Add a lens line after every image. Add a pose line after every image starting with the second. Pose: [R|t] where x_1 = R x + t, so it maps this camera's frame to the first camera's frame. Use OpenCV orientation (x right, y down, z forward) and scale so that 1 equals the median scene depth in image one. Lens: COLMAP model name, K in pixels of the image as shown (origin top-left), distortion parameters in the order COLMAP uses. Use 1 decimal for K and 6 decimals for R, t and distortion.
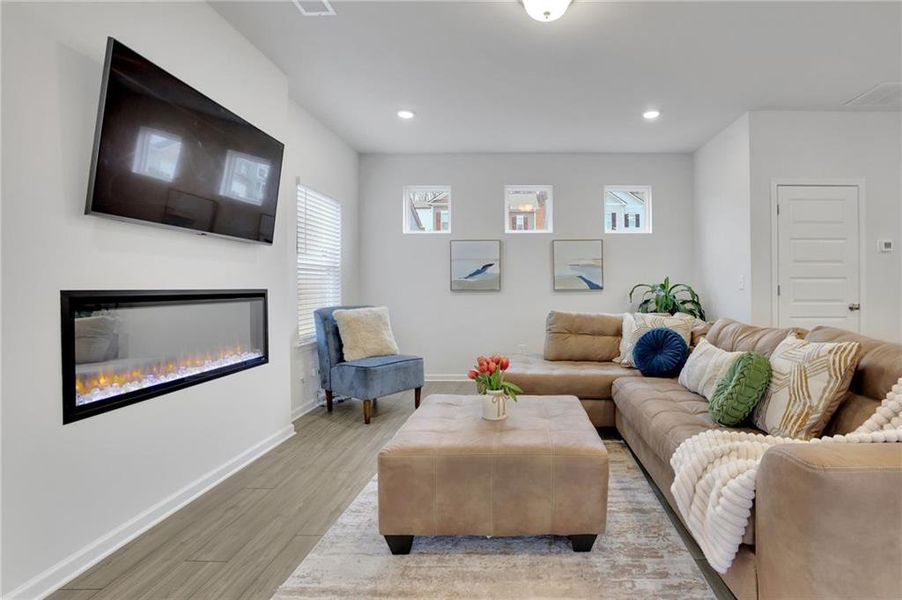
lens RADIAL K [[432.0, 0, 497.3], [0, 432.0, 284.2], [0, 0, 1]] dist [-0.017177, 0.002940]
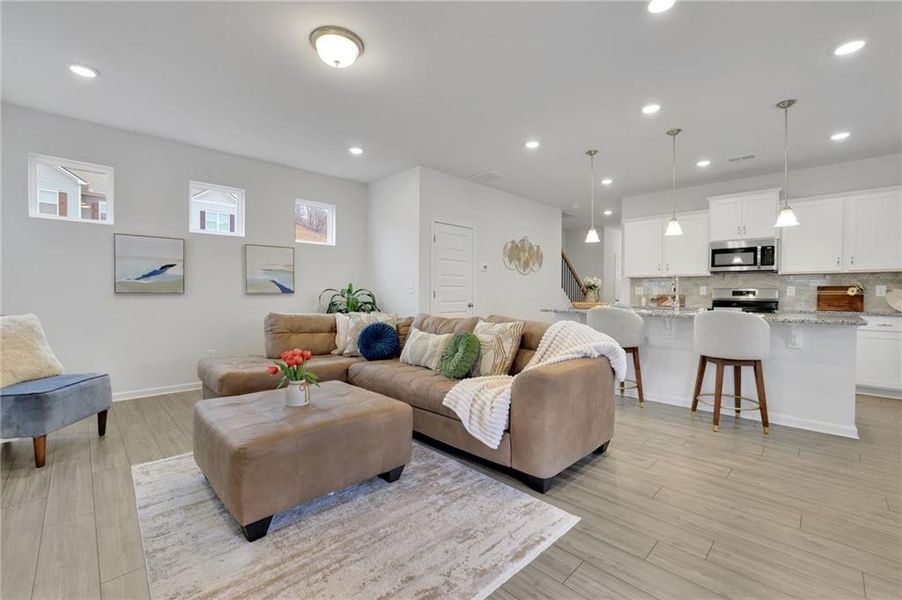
lens RADIAL K [[399.5, 0, 459.4], [0, 399.5, 298.5], [0, 0, 1]] dist [0.005904, 0.001286]
pose [[0.703552, -0.003998, 0.710632, -0.286782], [-0.012406, 0.999763, 0.017907, 0.002849], [-0.710535, -0.021414, 0.703336, -0.024406]]
